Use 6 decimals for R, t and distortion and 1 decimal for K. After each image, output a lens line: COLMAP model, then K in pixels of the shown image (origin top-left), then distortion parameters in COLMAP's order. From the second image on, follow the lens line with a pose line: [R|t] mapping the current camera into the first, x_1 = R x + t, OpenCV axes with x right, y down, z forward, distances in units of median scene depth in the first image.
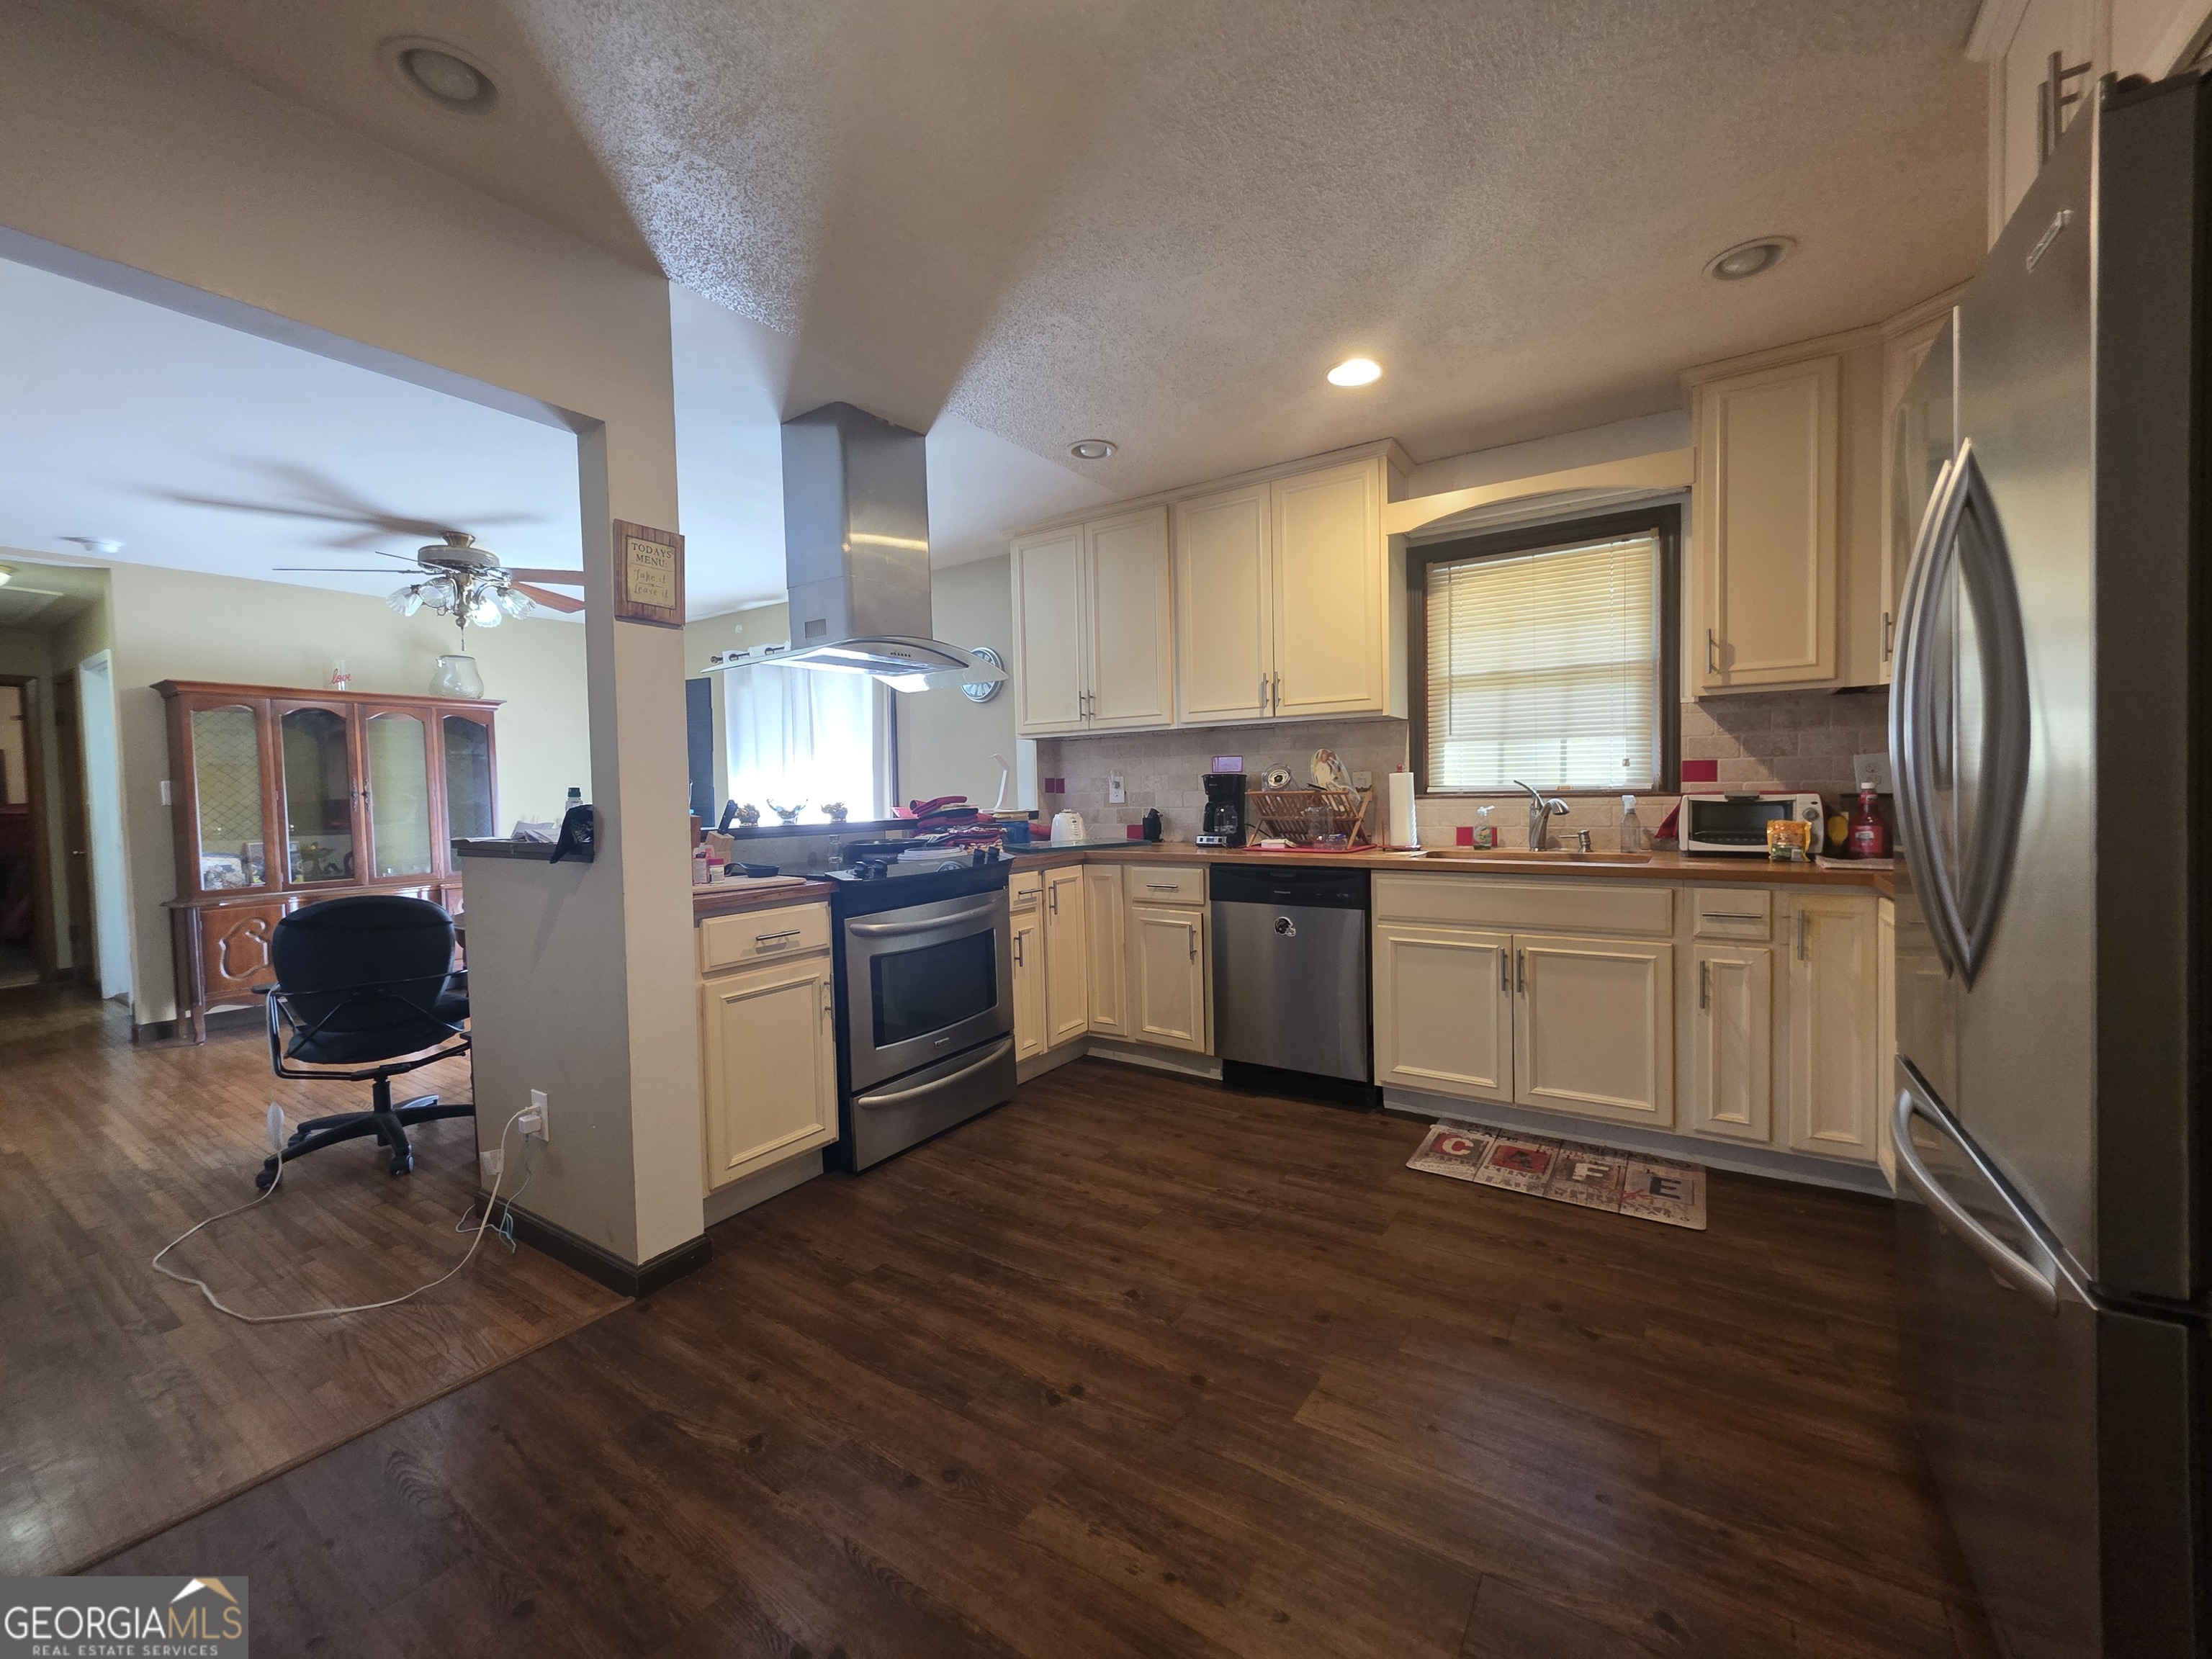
lens RADIAL K [[892.4, 0, 1138.2], [0, 892.4, 824.1], [0, 0, 1]] dist [0.001144, -0.000064]
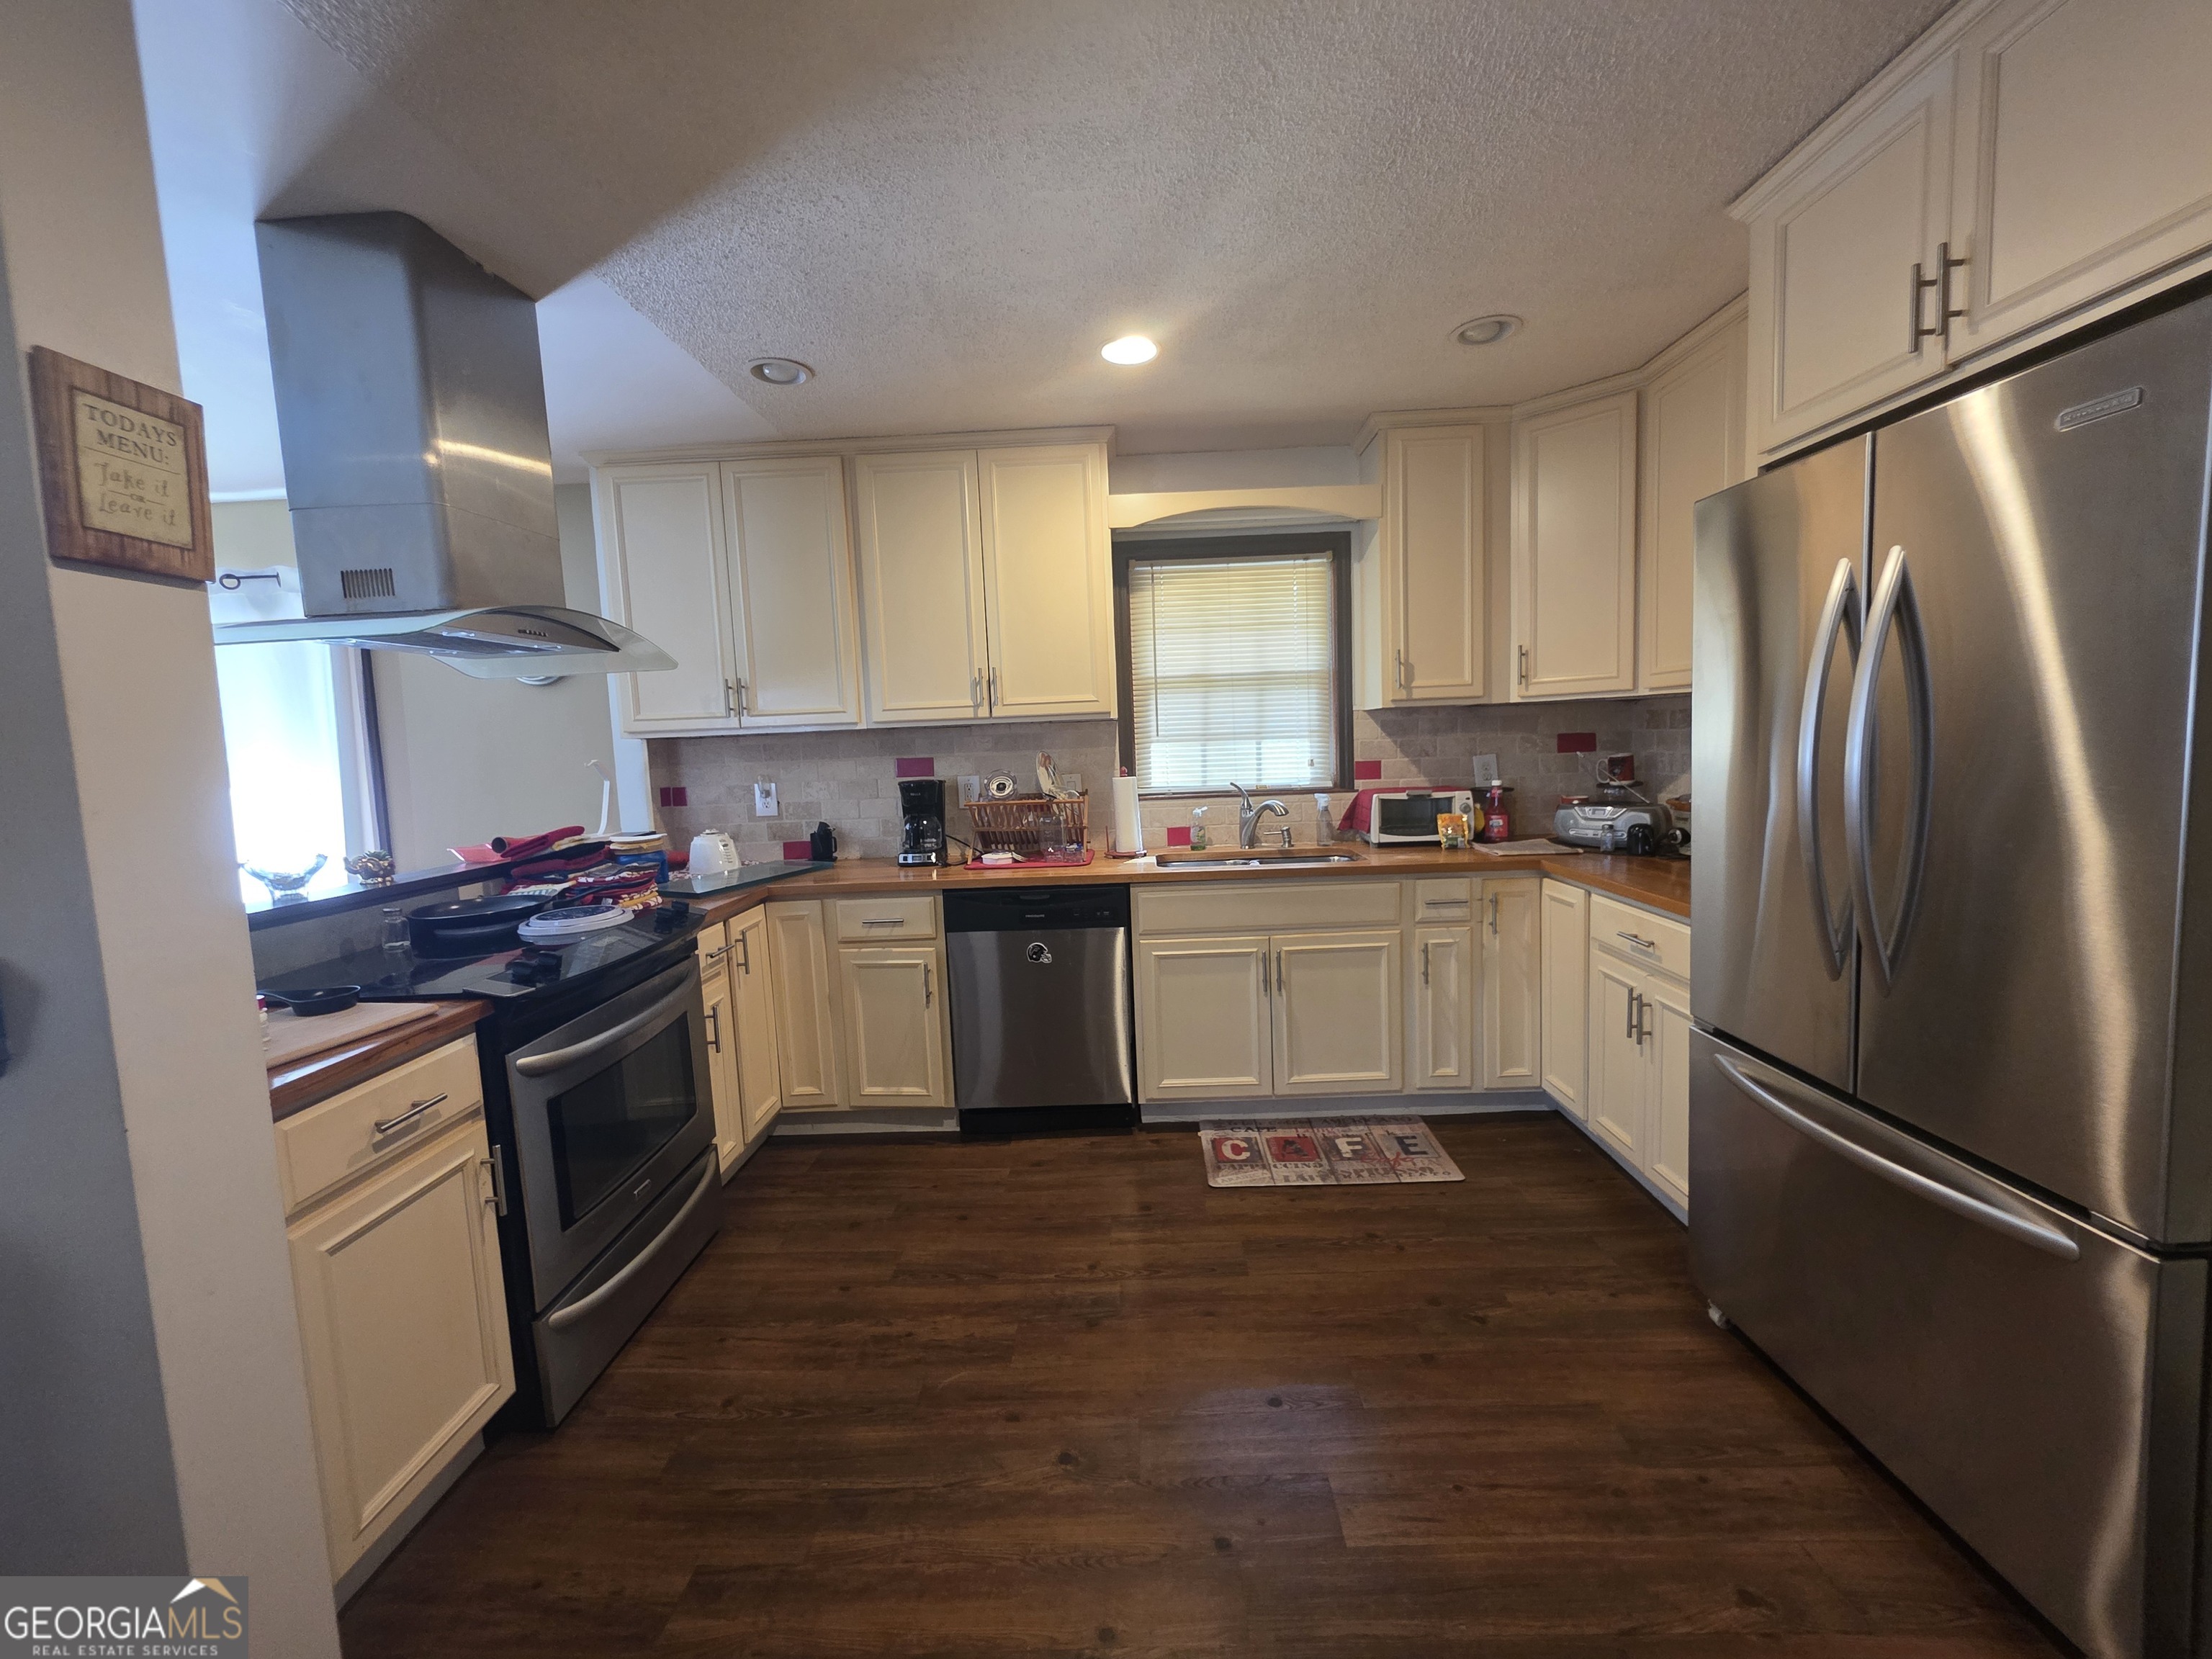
lens RADIAL K [[885.1, 0, 1129.0], [0, 885.1, 822.1], [0, 0, 1]] dist [0.001358, -0.000423]
pose [[0.848704, -0.060351, 0.525413, -0.240162], [0.040928, 0.997983, 0.048520, -0.062685], [-0.527282, -0.019675, 0.849463, 0.203131]]
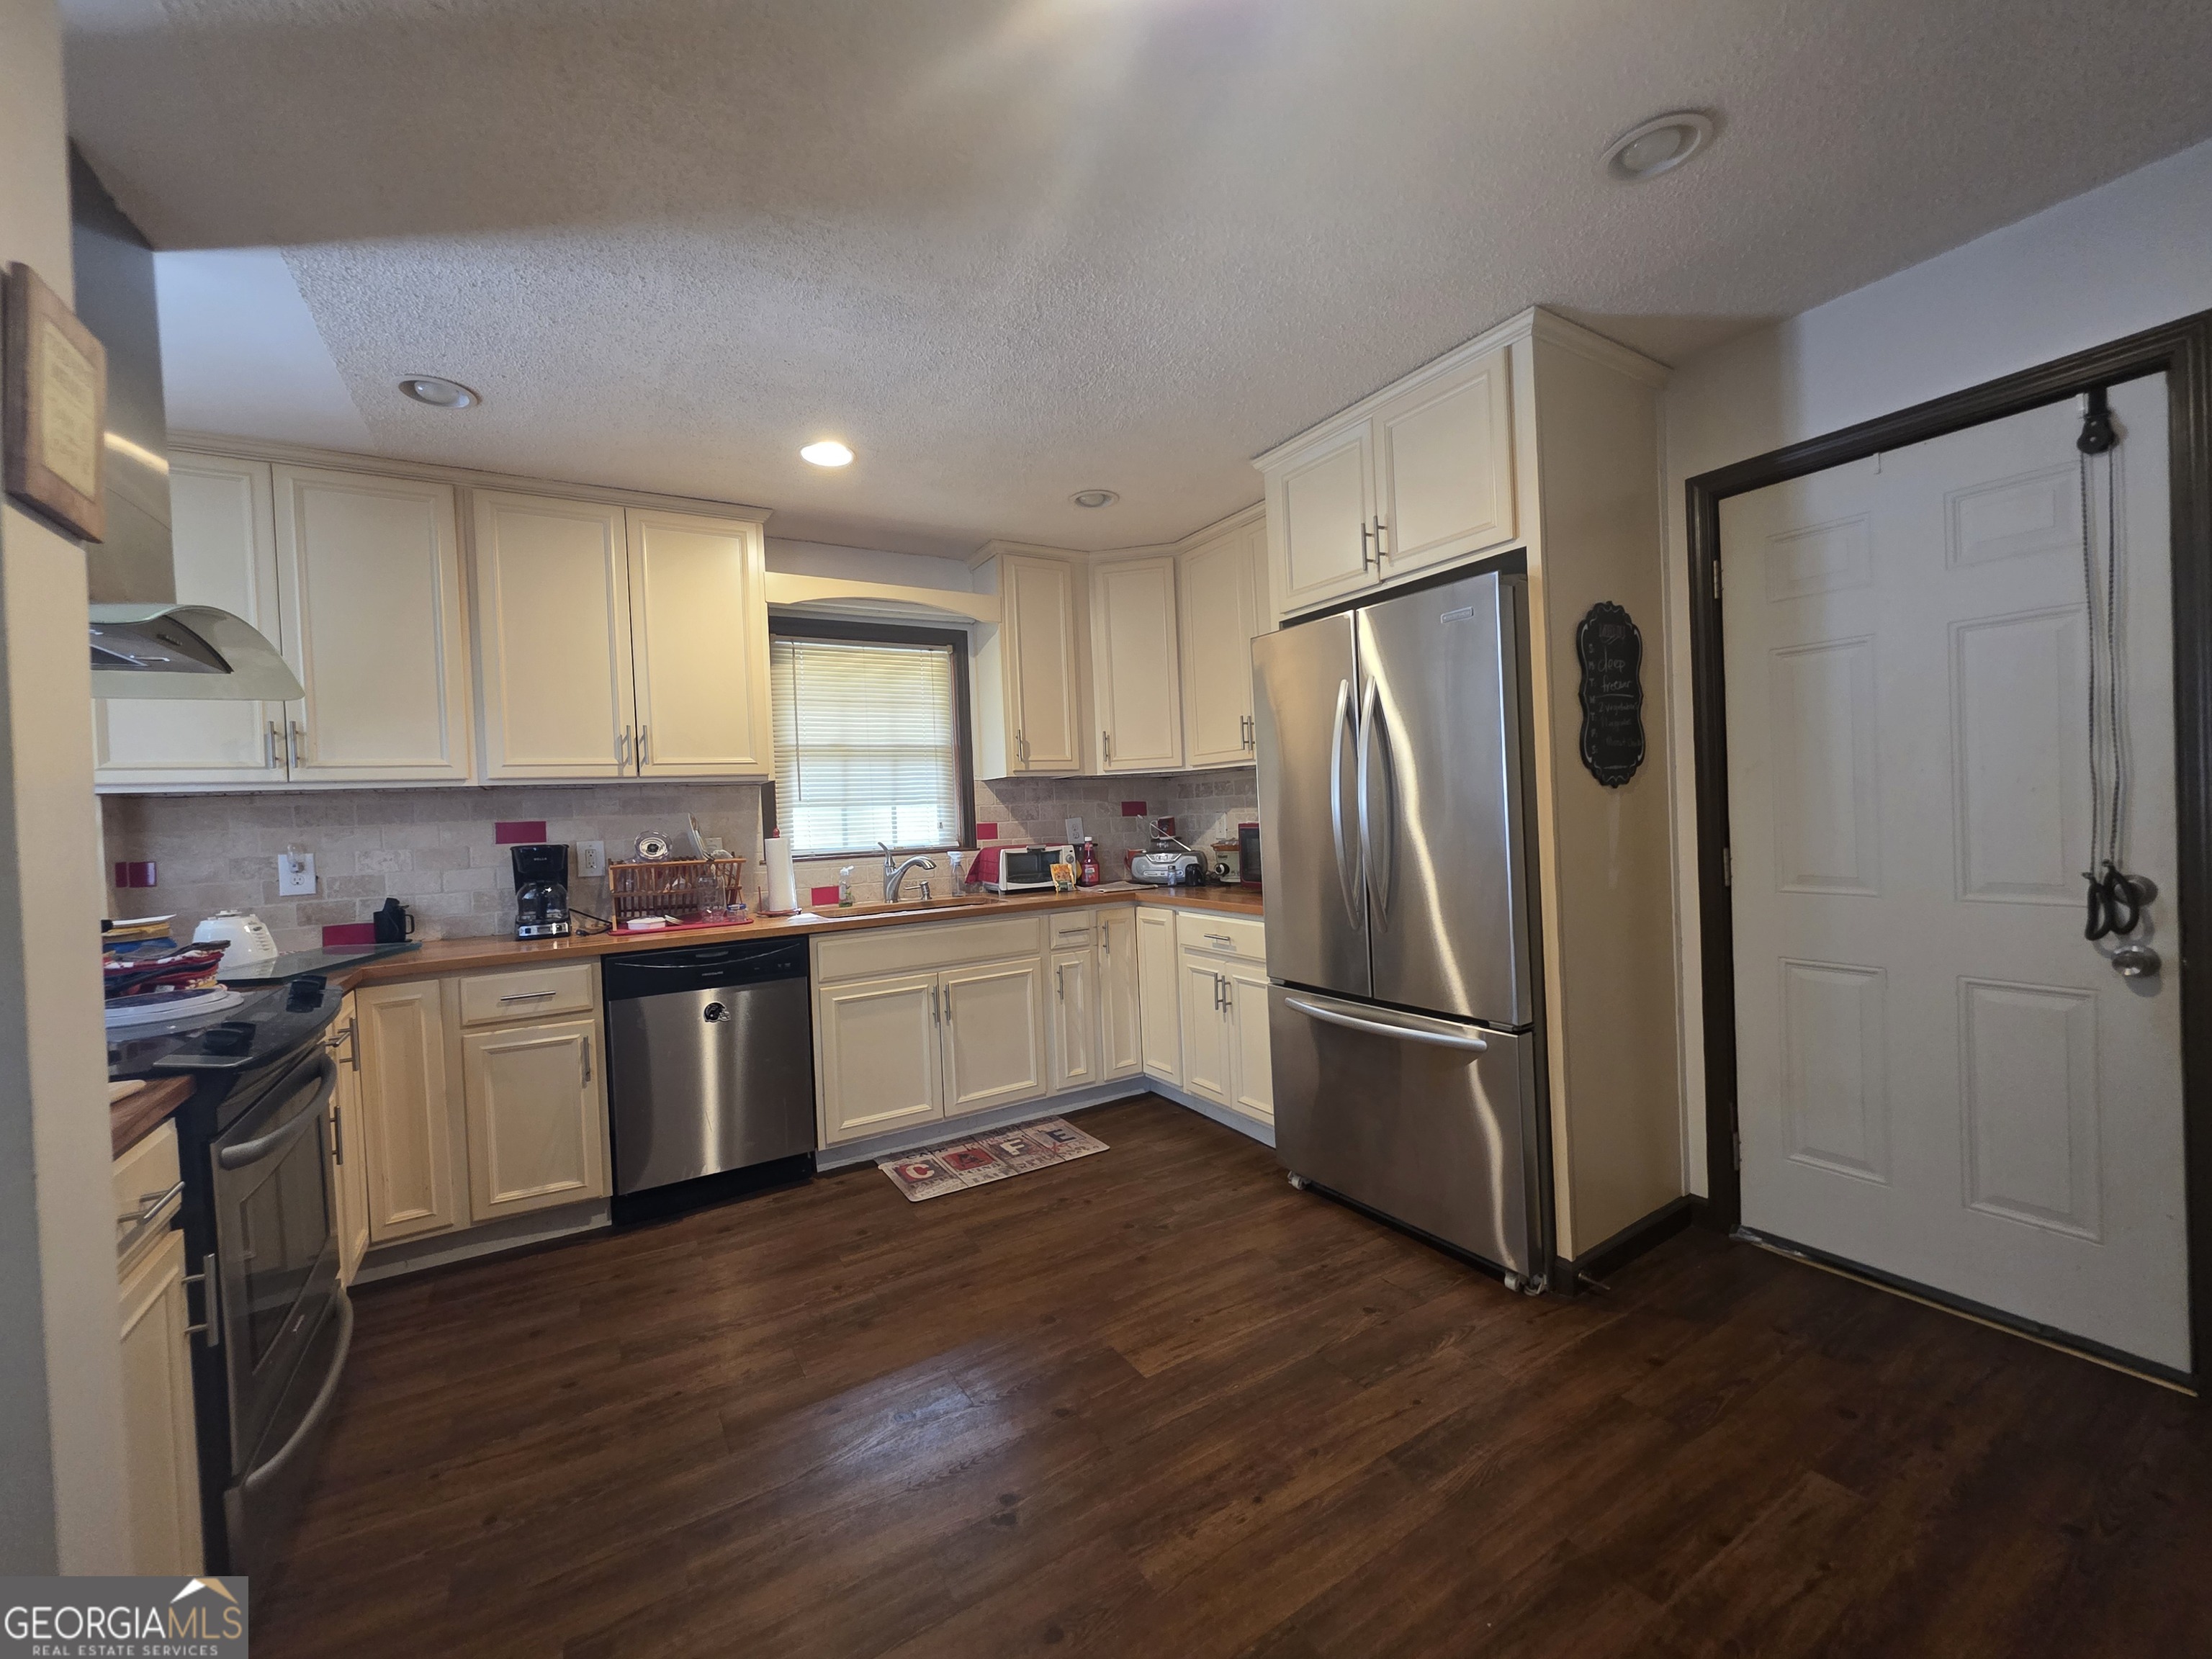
lens RADIAL K [[876.6, 0, 1125.0], [0, 876.6, 824.7], [0, 0, 1]] dist [0.001429, 0.000818]
pose [[0.430746, -0.009442, 0.902424, -0.487717], [0.069753, 0.997302, -0.022860, -0.025727], [-0.899774, 0.072793, 0.430242, 0.254316]]
